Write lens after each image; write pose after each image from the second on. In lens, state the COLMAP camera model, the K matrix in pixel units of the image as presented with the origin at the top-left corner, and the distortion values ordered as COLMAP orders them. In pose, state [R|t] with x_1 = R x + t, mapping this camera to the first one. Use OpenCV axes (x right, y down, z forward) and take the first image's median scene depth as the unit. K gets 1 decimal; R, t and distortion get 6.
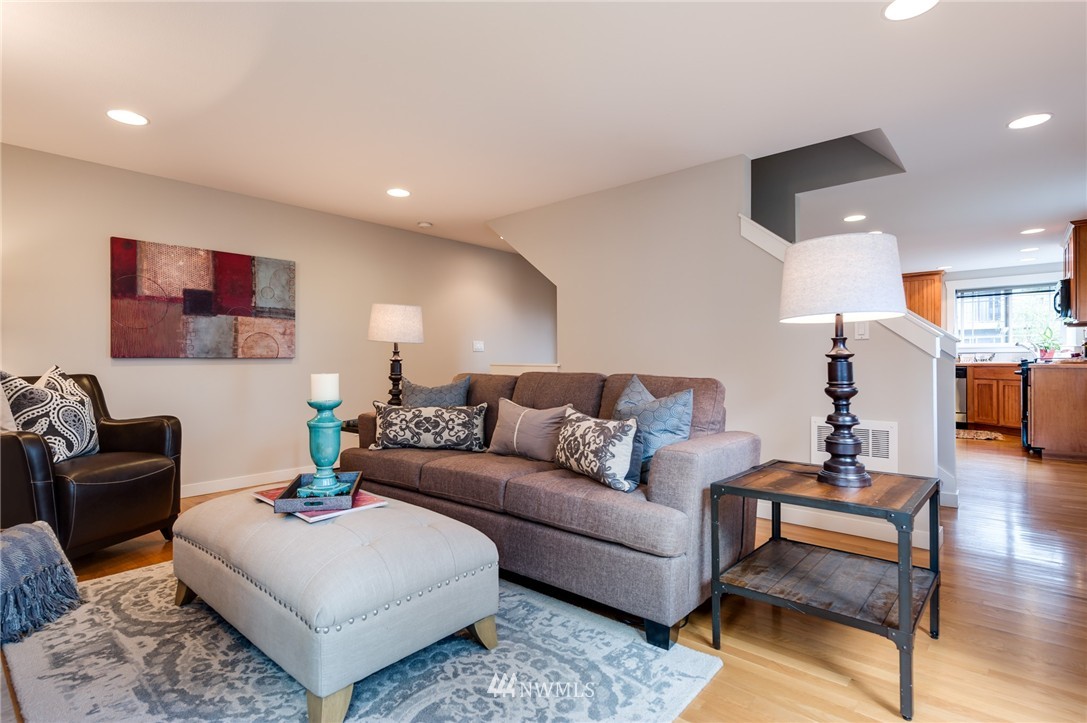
lens RADIAL K [[543.1, 0, 540.1], [0, 543.1, 359.1], [0, 0, 1]] dist [0.009445, -0.001982]
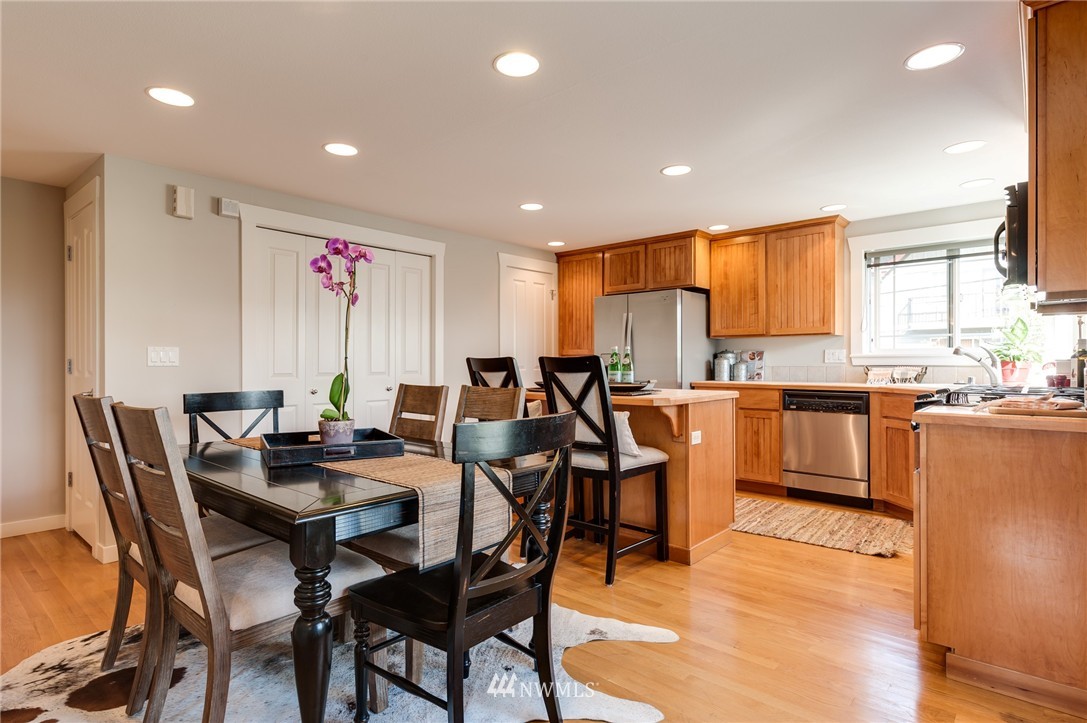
lens RADIAL K [[576.4, 0, 541.9], [0, 576.4, 362.1], [0, 0, 1]] dist [0.015758, -0.002194]
pose [[0.999987, 0.000358, 0.005039, 0.456167], [-0.000387, 0.999983, 0.005799, -0.019193], [-0.005036, -0.005801, 0.999970, 0.435336]]
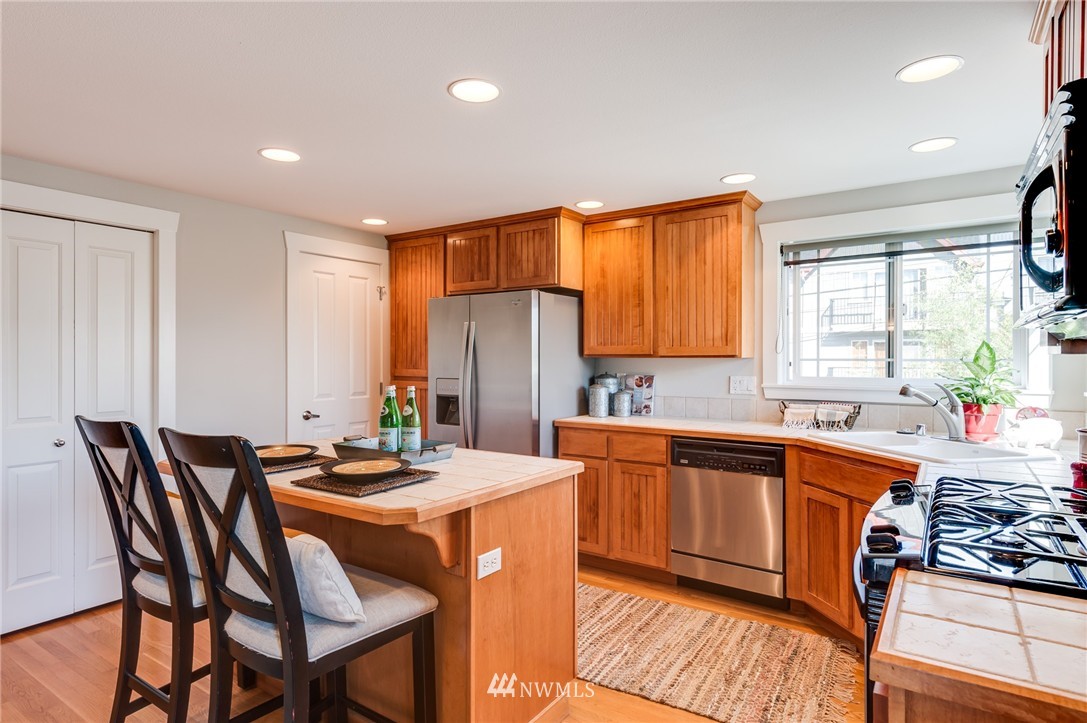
lens RADIAL K [[612.2, 0, 545.5], [0, 612.2, 360.0], [0, 0, 1]] dist [0.025769, 0.000869]
pose [[0.990701, 0.002154, 0.136040, 0.558286], [-0.003097, 0.999973, 0.006721, -0.045933], [-0.136022, -0.007080, 0.990681, 0.603983]]
